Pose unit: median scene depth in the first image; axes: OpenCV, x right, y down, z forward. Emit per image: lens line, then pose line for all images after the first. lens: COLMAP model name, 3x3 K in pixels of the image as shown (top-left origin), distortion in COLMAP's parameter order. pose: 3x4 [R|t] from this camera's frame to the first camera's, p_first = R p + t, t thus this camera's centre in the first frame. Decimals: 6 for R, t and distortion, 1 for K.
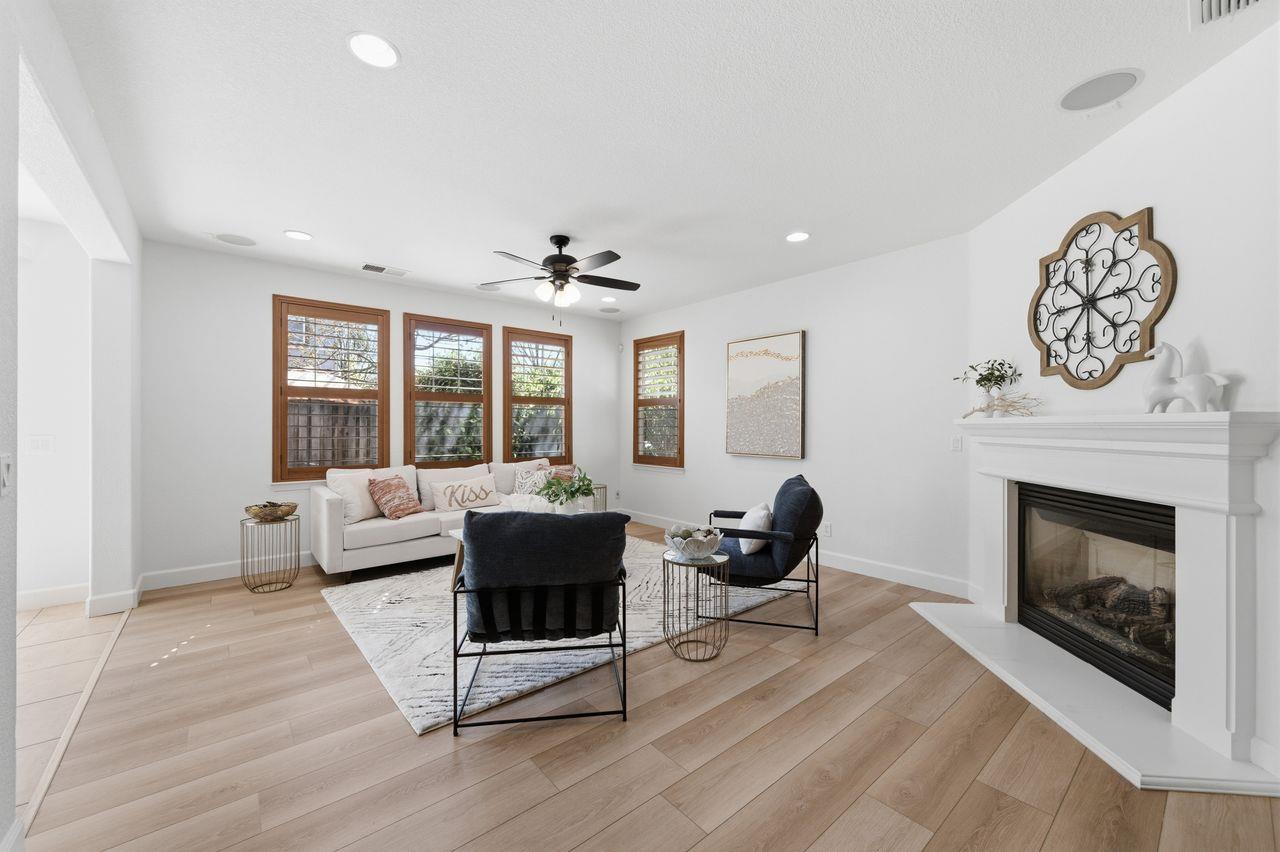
lens RADIAL K [[500.2, 0, 644.5], [0, 500.2, 426.9], [0, 0, 1]] dist [0.002389, 0.000019]
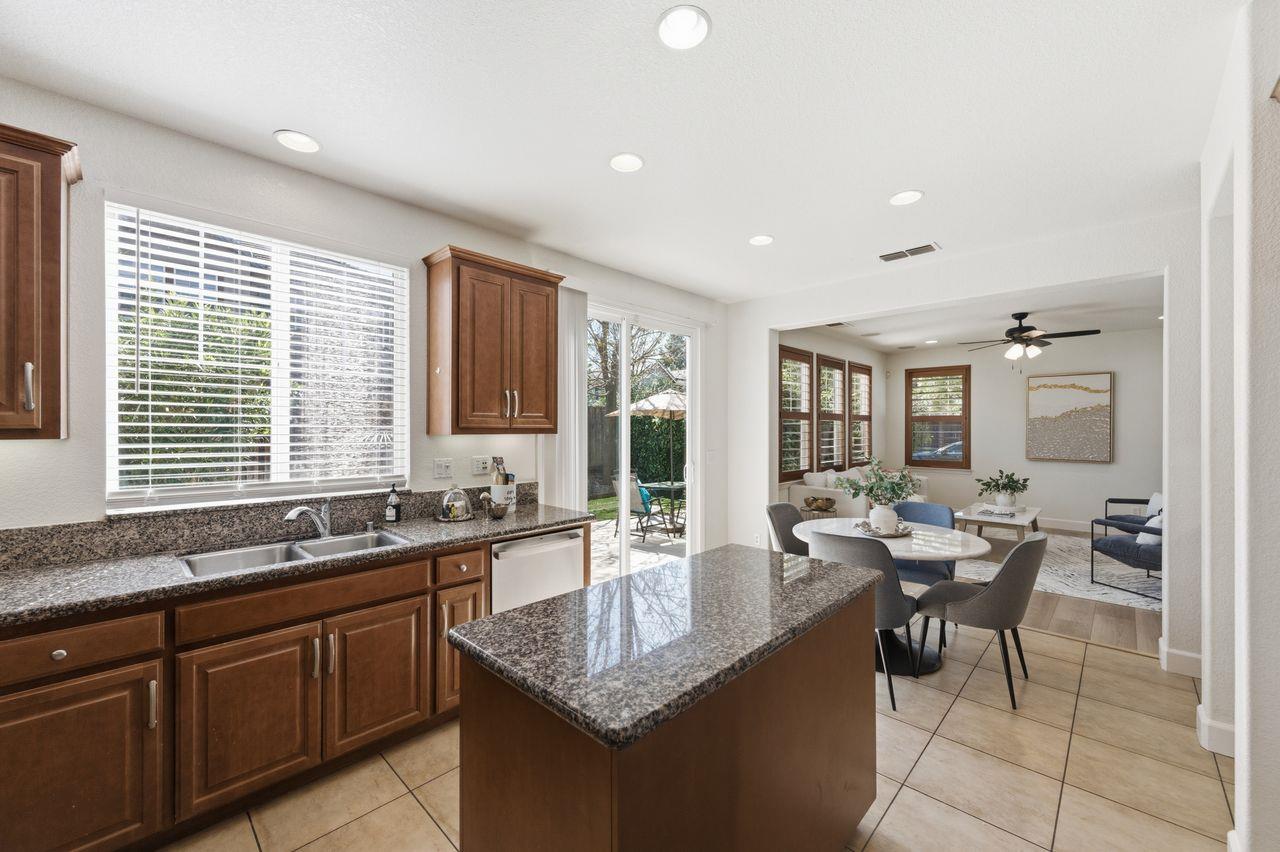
lens RADIAL K [[509.7, 0, 640.0], [0, 509.7, 426.0], [0, 0, 1]] dist [0.001863, 0.000063]
pose [[0.994938, 0.001545, 0.100474, -1.871749], [-0.001524, 0.999999, -0.000283, -0.061446], [-0.100474, 0.000129, 0.994940, -0.493672]]
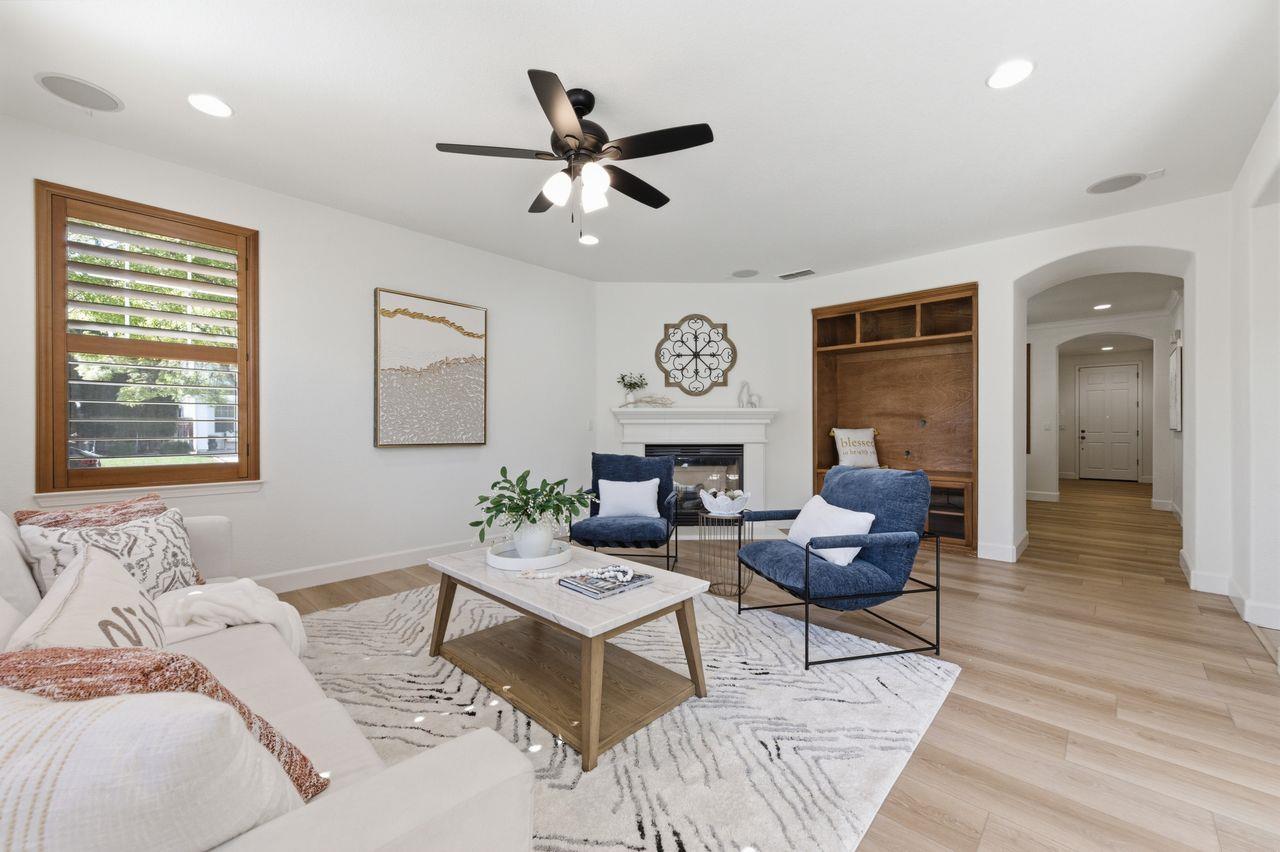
lens RADIAL K [[500.2, 0, 644.5], [0, 500.2, 426.9], [0, 0, 1]] dist [0.002389, 0.000019]
pose [[-0.113446, 0.002721, 0.993540, -1.064691], [0.001735, 0.999995, -0.002541, 0.054004], [-0.993543, 0.001436, -0.113450, 1.304464]]
